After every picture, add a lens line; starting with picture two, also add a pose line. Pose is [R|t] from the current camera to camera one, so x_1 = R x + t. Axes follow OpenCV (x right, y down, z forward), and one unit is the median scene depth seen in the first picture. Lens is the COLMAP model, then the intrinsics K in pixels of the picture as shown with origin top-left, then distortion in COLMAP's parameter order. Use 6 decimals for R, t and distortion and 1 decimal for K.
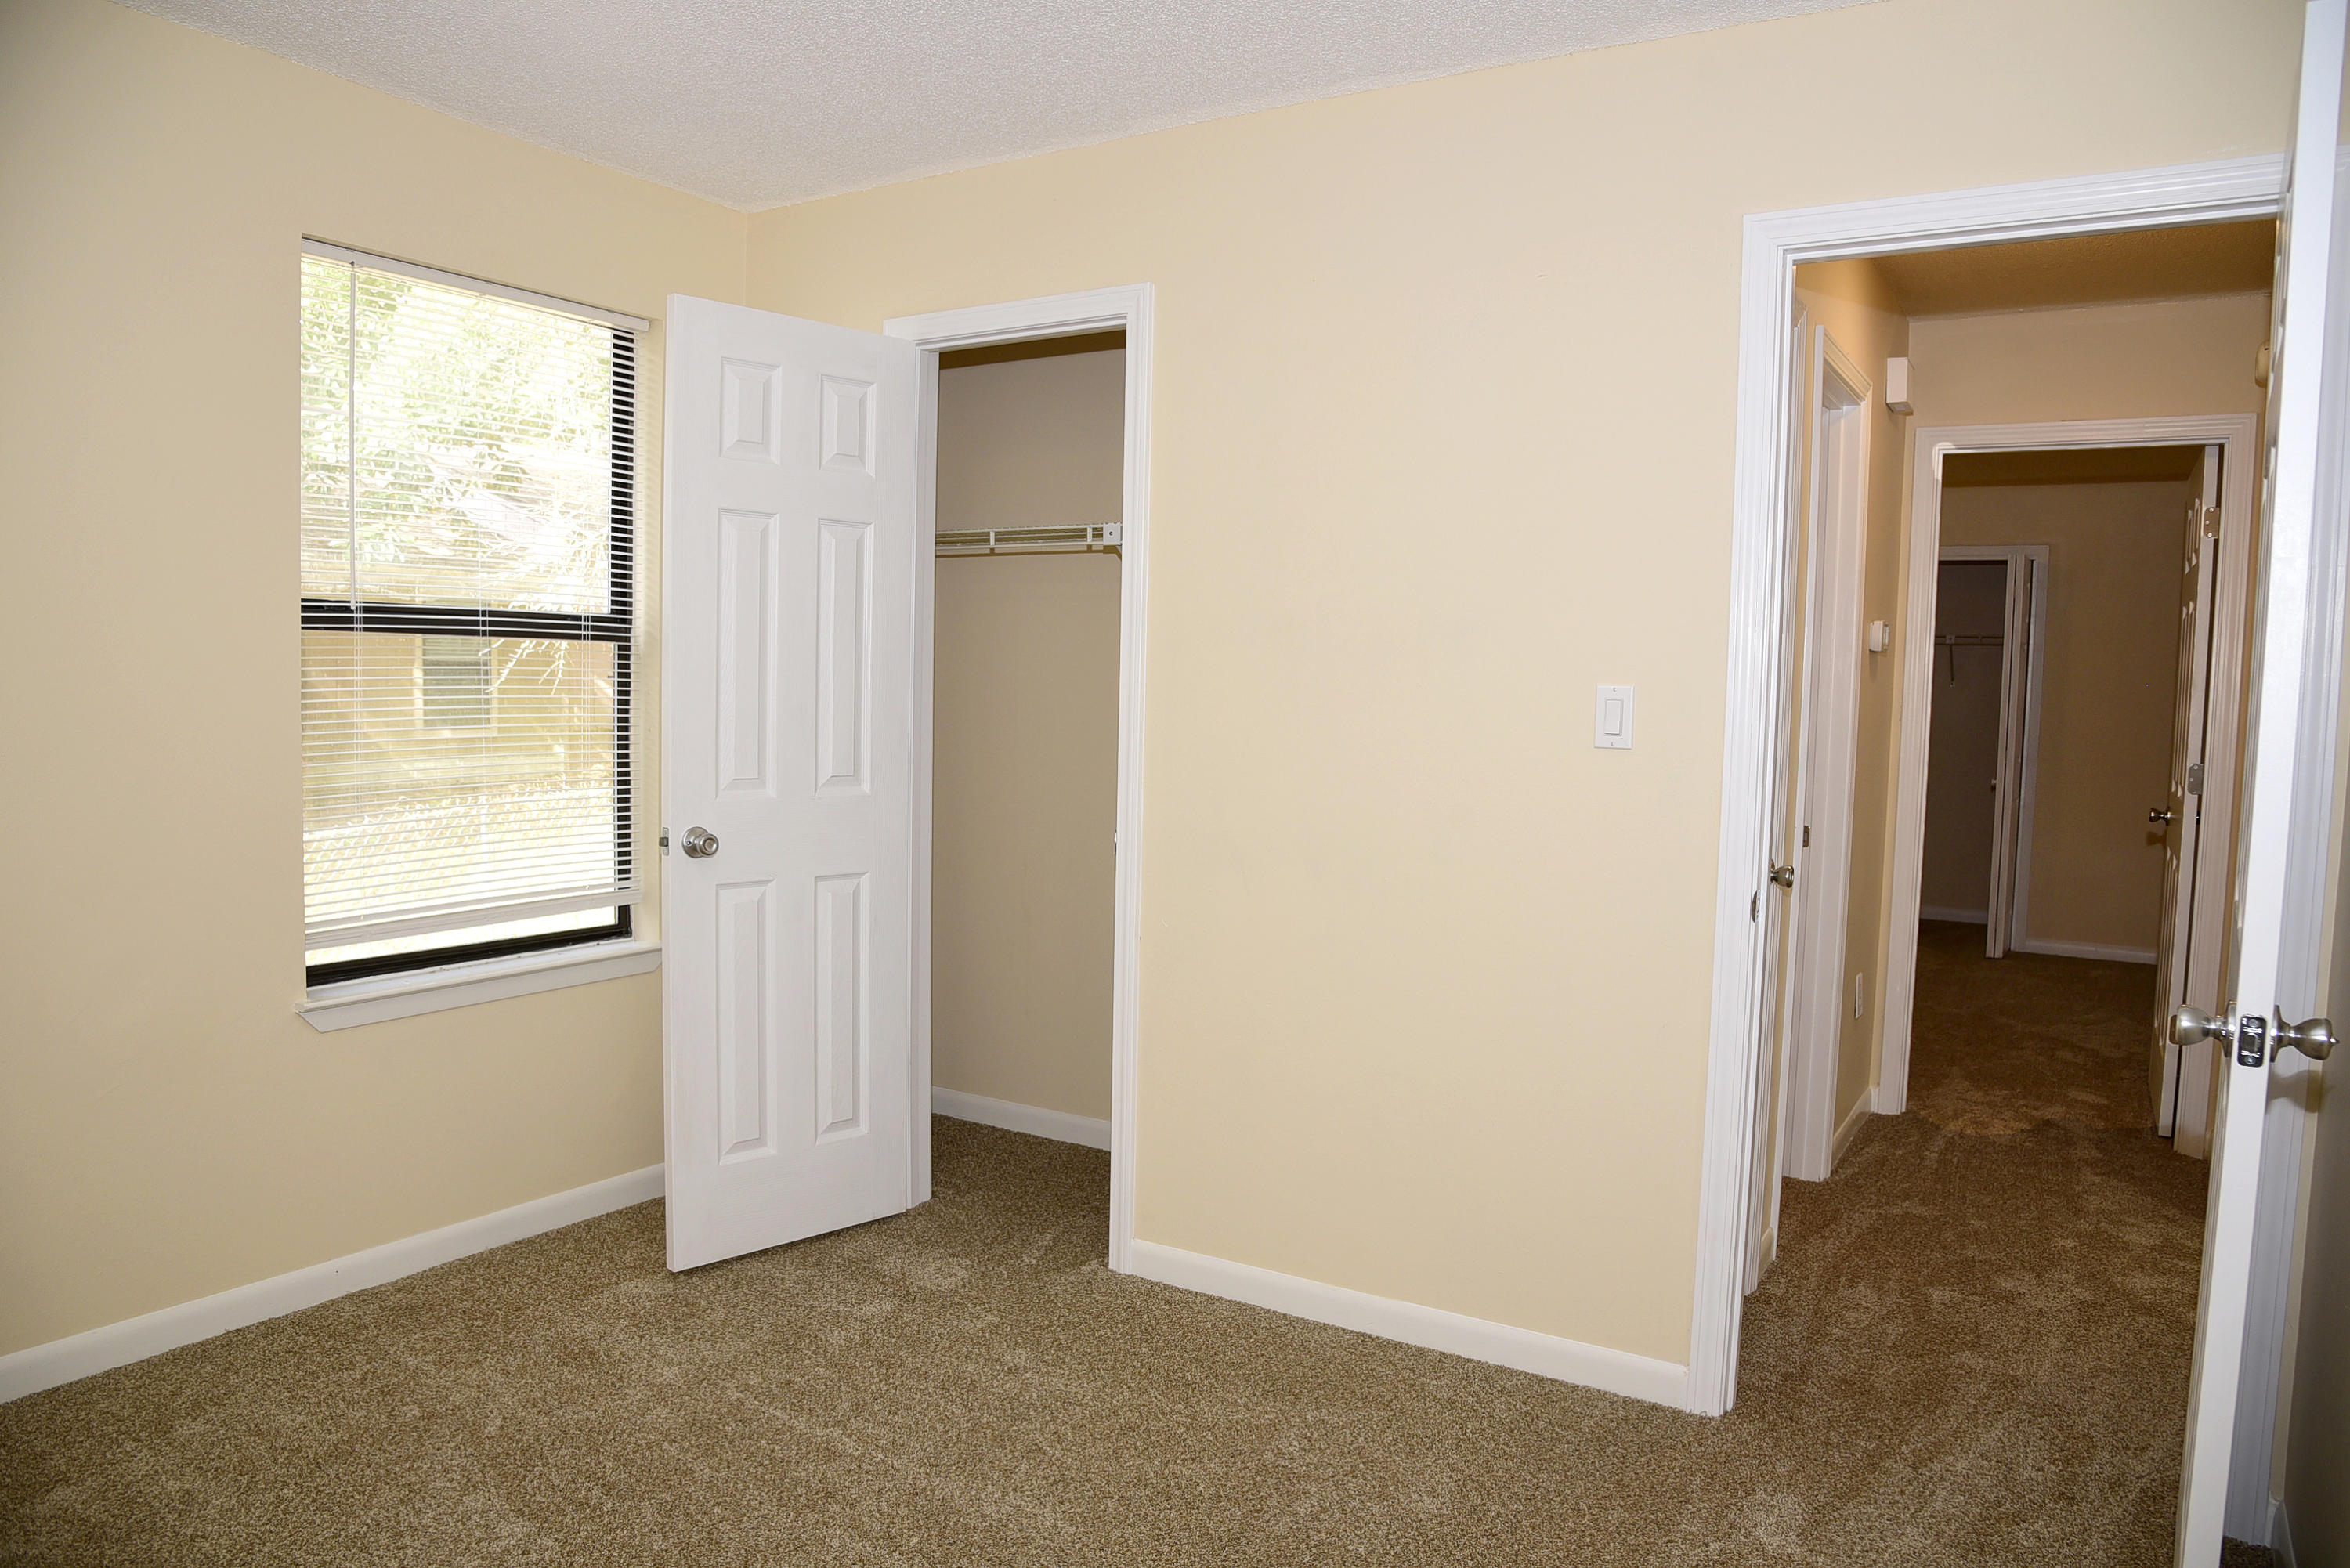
lens RADIAL K [[1586.7, 0, 1161.6], [0, 1586.7, 798.8], [0, 0, 1]] dist [-0.110866, 0.057660]
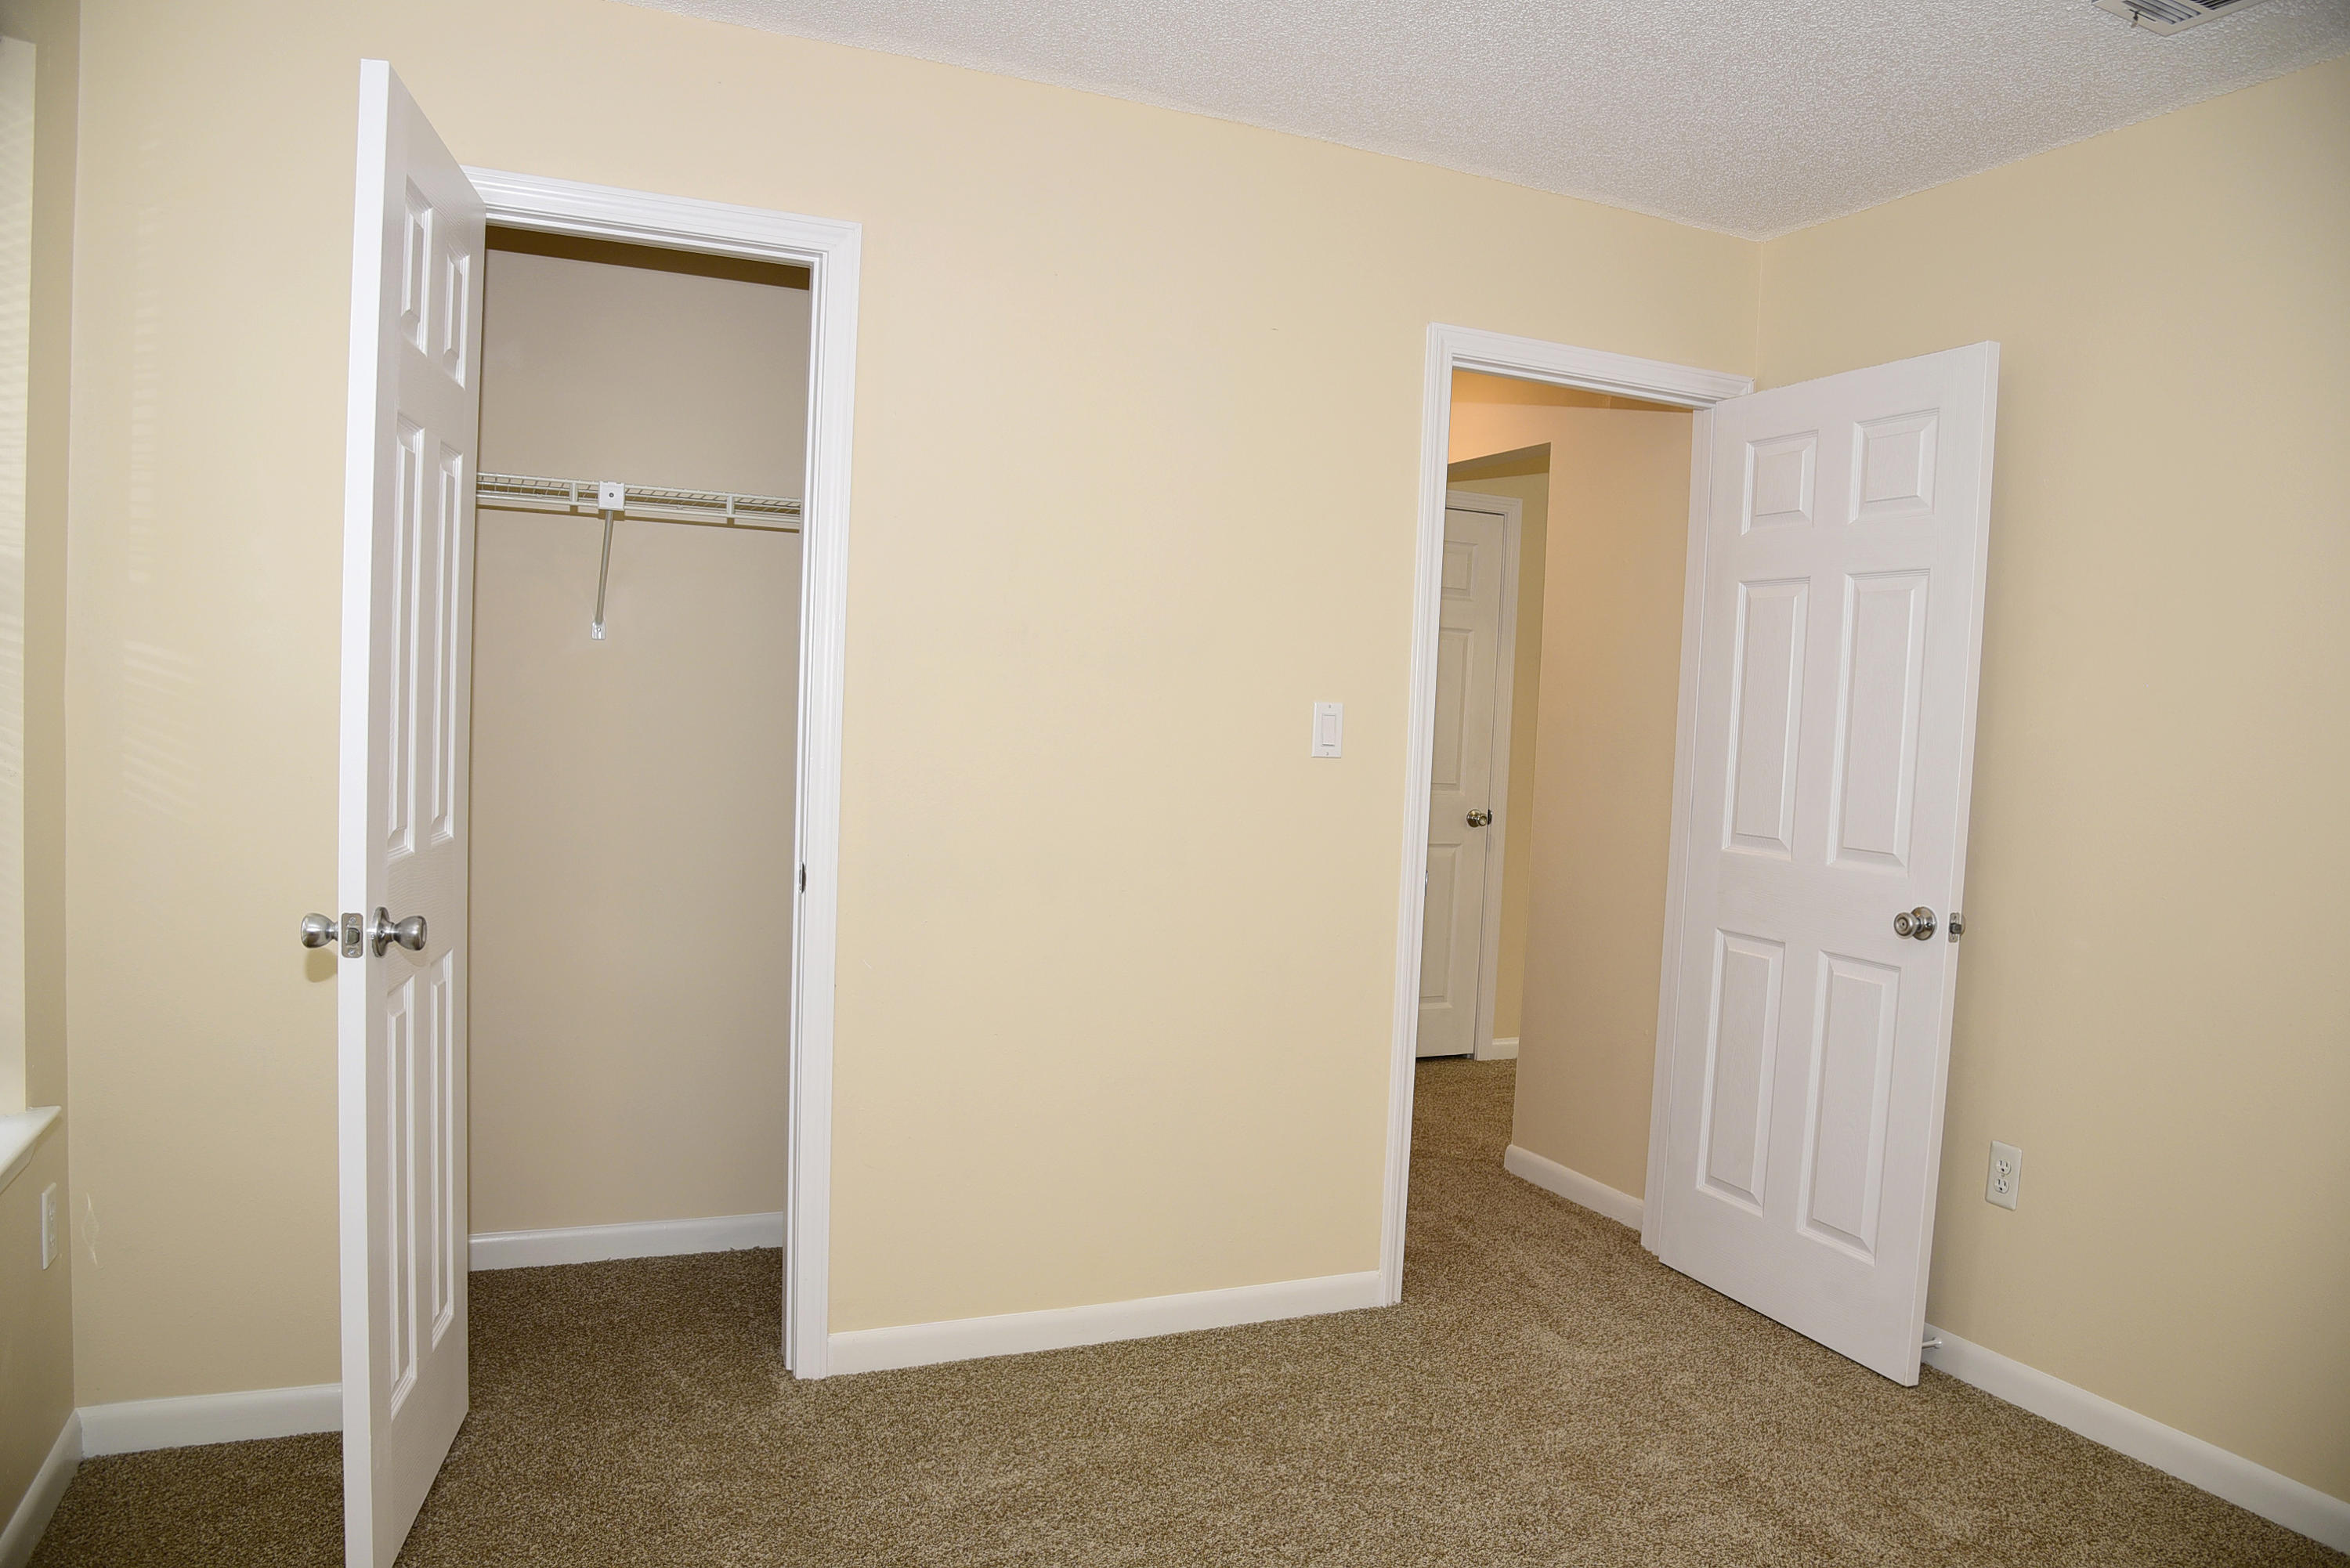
lens RADIAL K [[1586.7, 0, 1161.6], [0, 1586.7, 798.8], [0, 0, 1]] dist [-0.110866, 0.057660]
pose [[0.563860, -0.046567, 0.824557, -0.619305], [0.029117, 0.998909, 0.036503, -0.040111], [-0.825357, 0.003426, 0.564601, 0.374176]]
